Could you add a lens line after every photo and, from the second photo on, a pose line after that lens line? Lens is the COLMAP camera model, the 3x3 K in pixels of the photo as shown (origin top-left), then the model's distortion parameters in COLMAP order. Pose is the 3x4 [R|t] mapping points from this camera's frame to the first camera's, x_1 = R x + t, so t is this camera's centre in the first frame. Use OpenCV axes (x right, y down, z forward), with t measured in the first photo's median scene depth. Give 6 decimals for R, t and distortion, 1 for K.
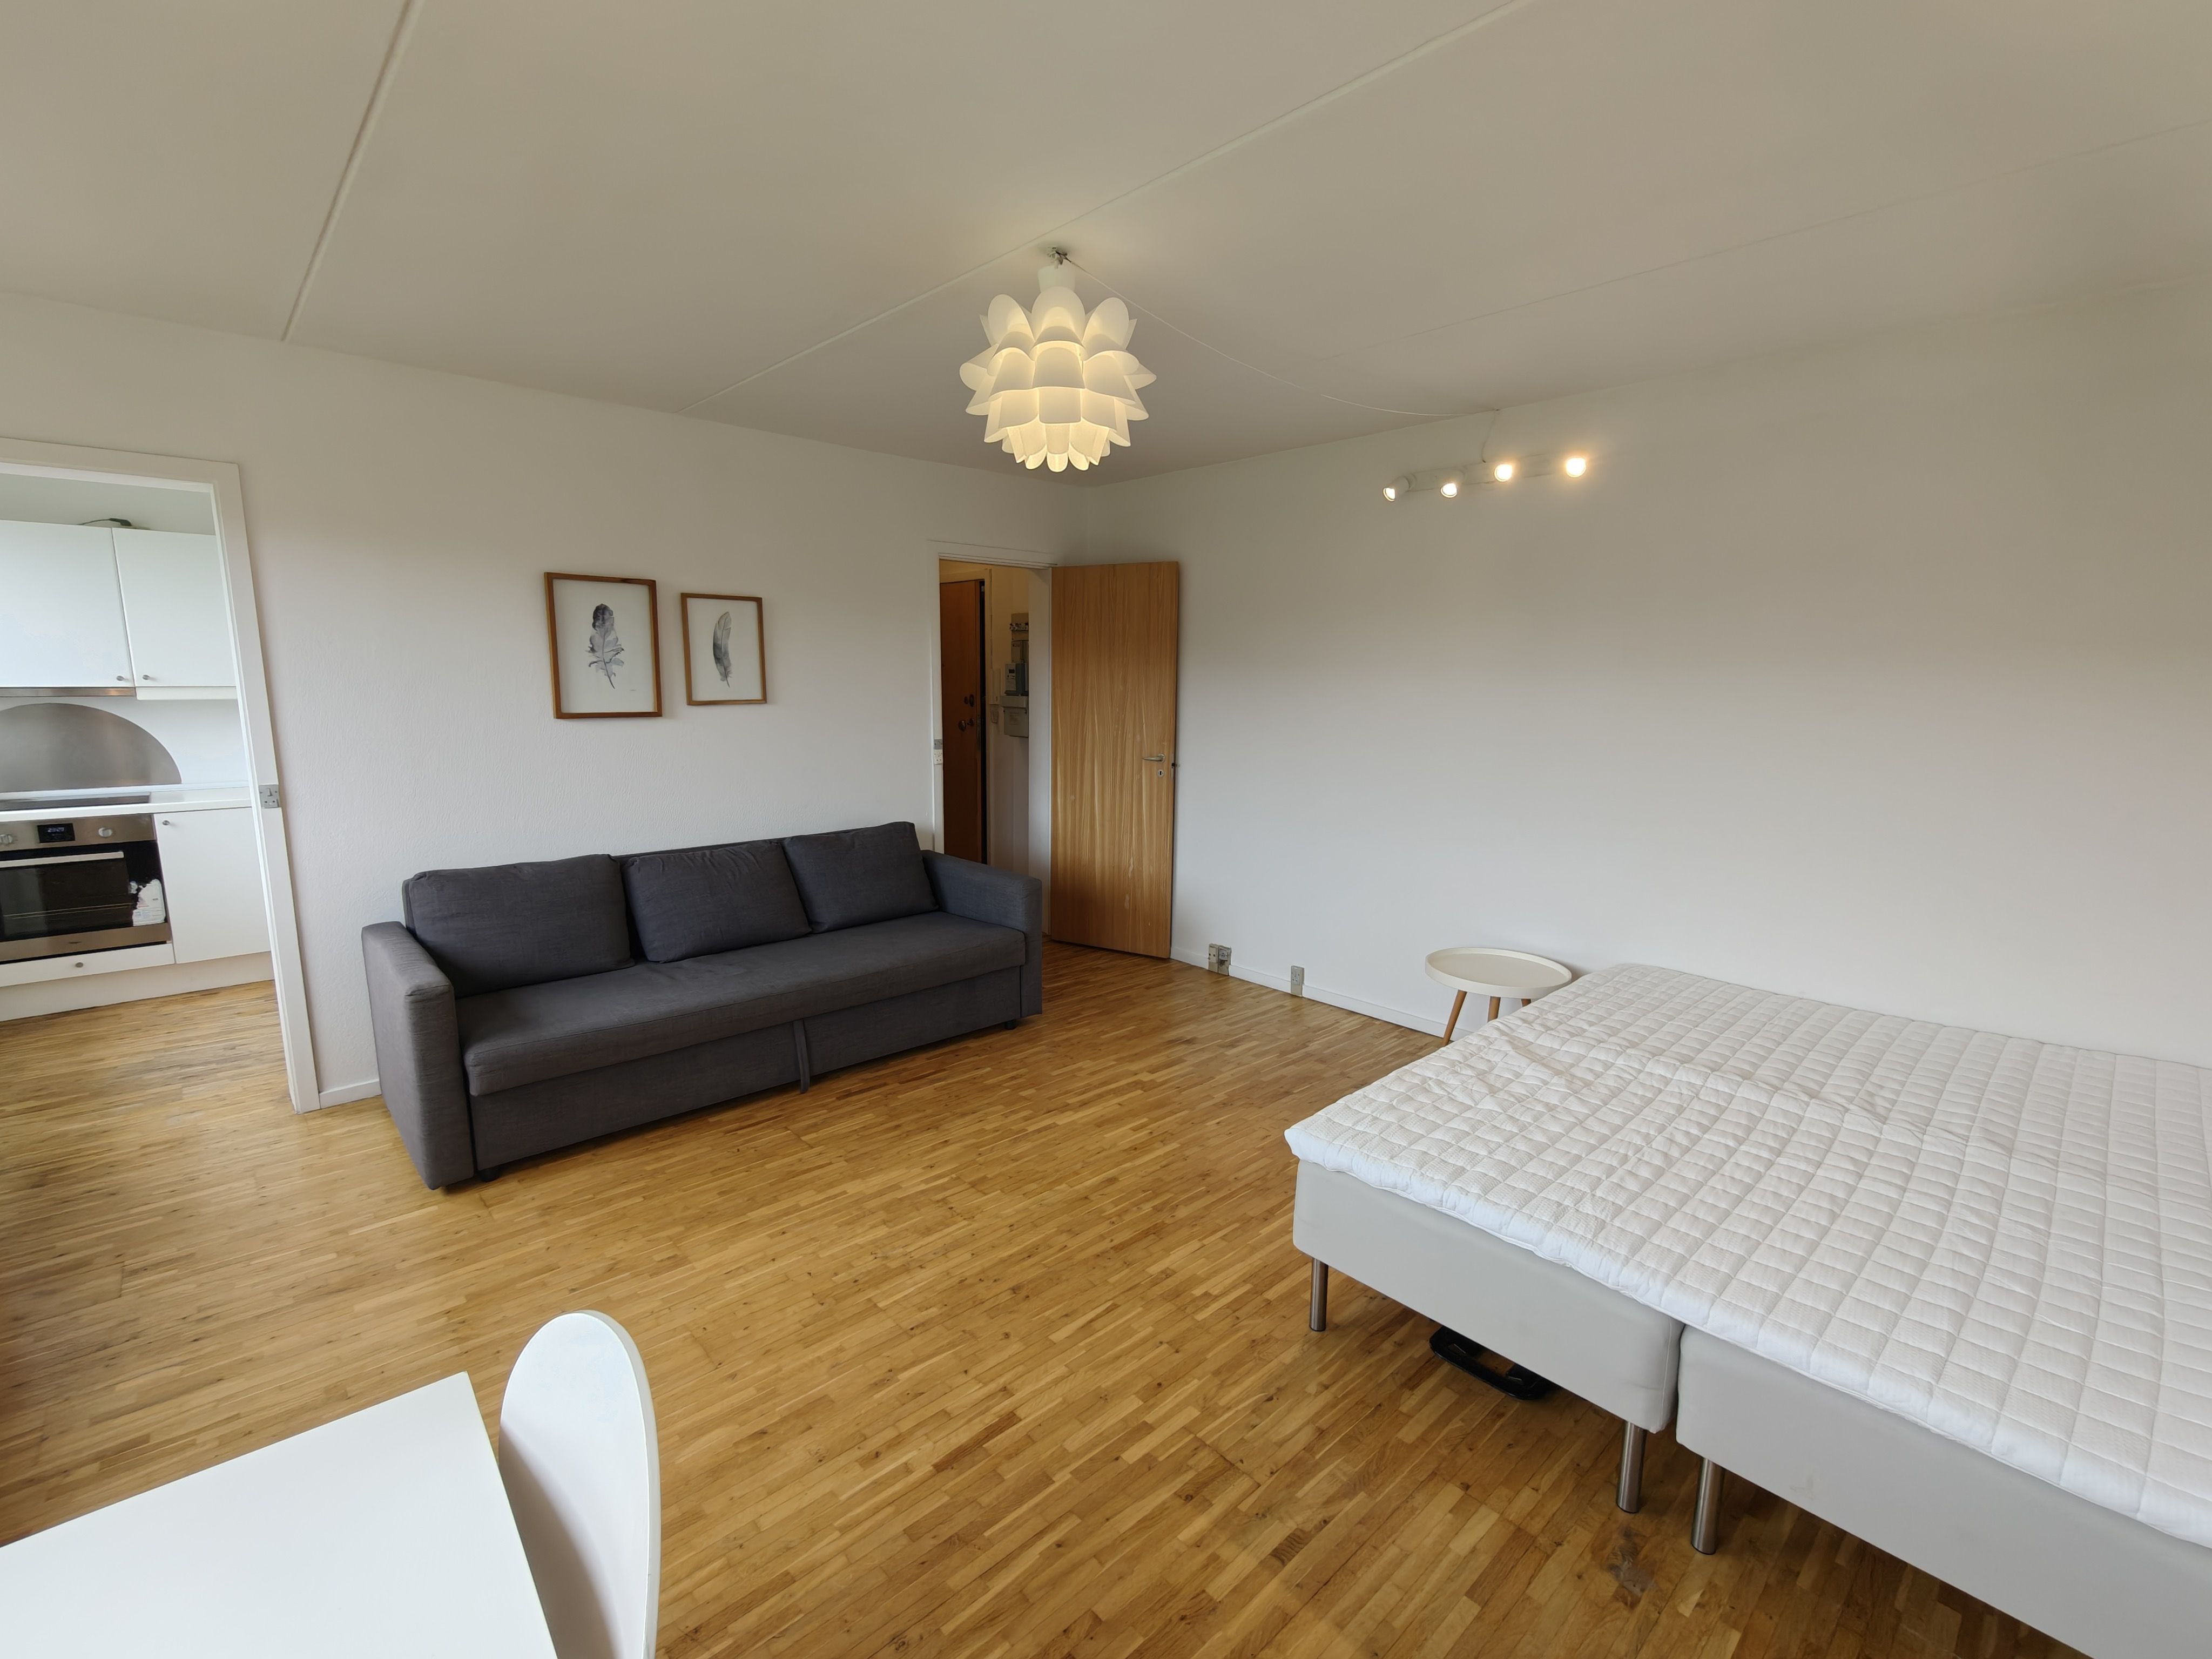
lens RADIAL K [[994.2, 0, 1102.3], [0, 994.2, 834.8], [0, 0, 1]] dist [0.002021, -0.000290]
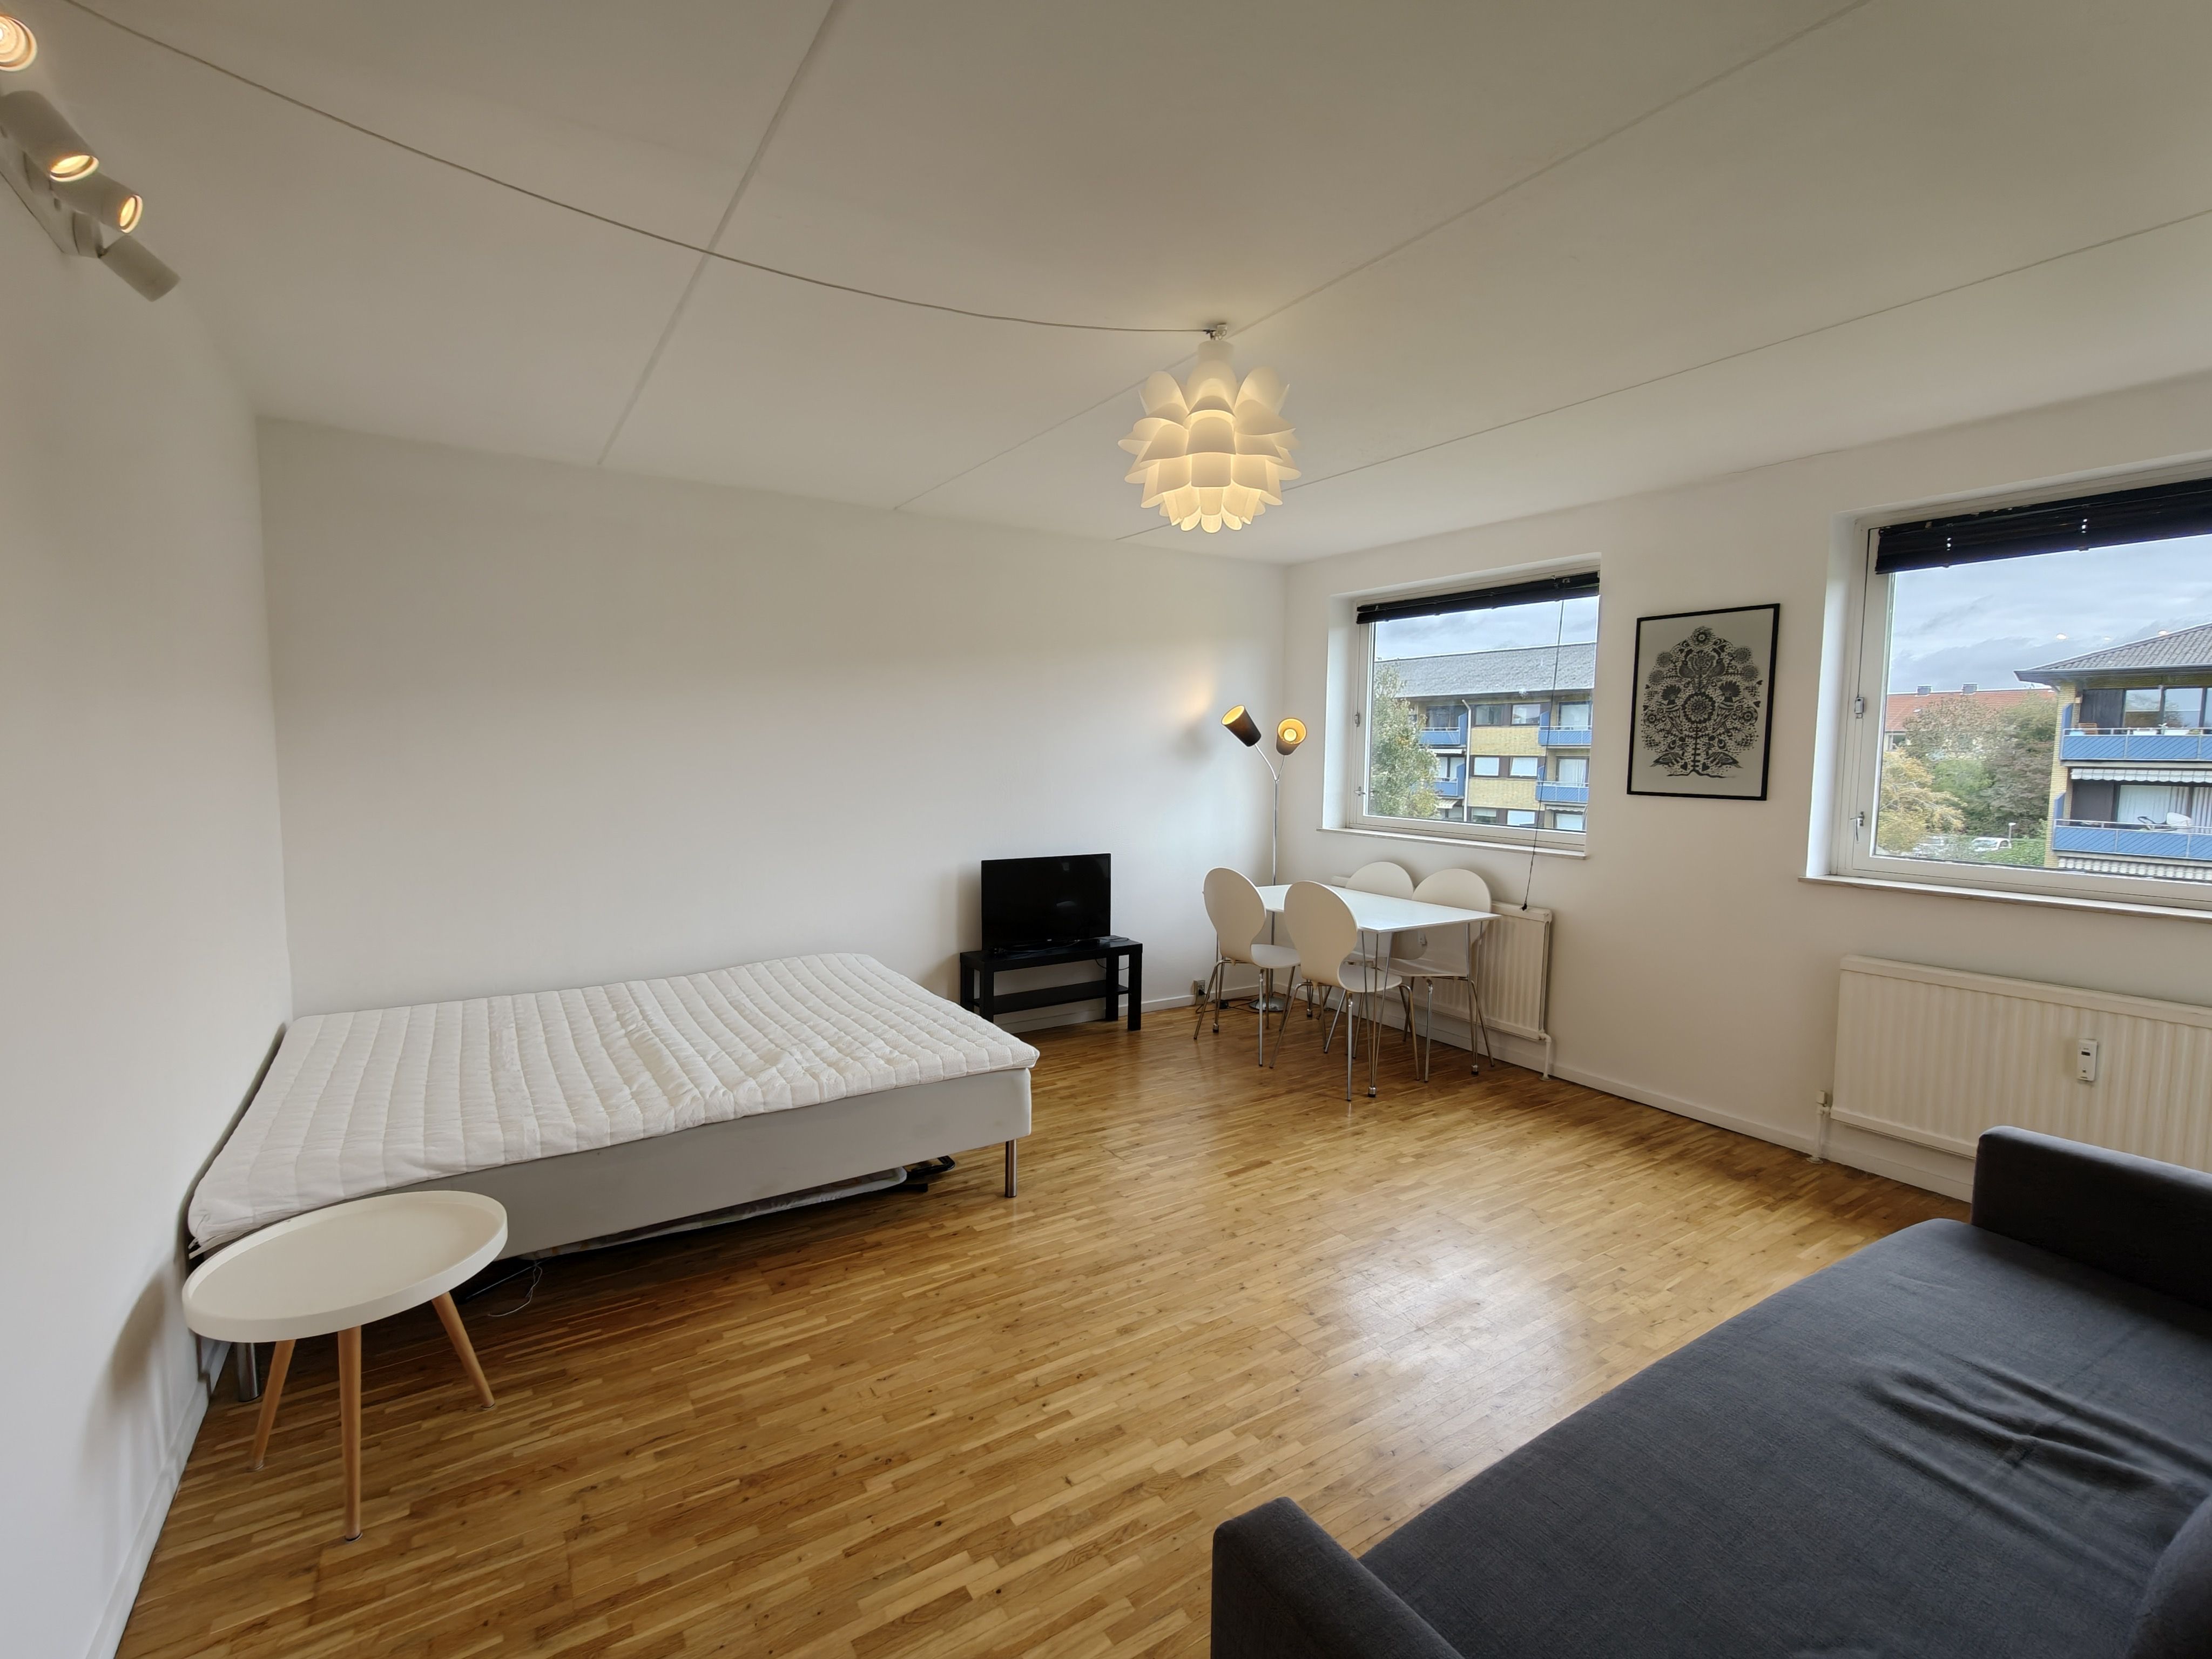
lens RADIAL K [[994.2, 0, 1112.3], [0, 994.2, 822.9], [0, 0, 1]] dist [0.002021, -0.000290]
pose [[-0.986676, -0.031975, 0.159525, -0.098126], [0.006515, 0.971947, 0.235112, -0.257107], [-0.162568, 0.233018, -0.958788, 1.696376]]
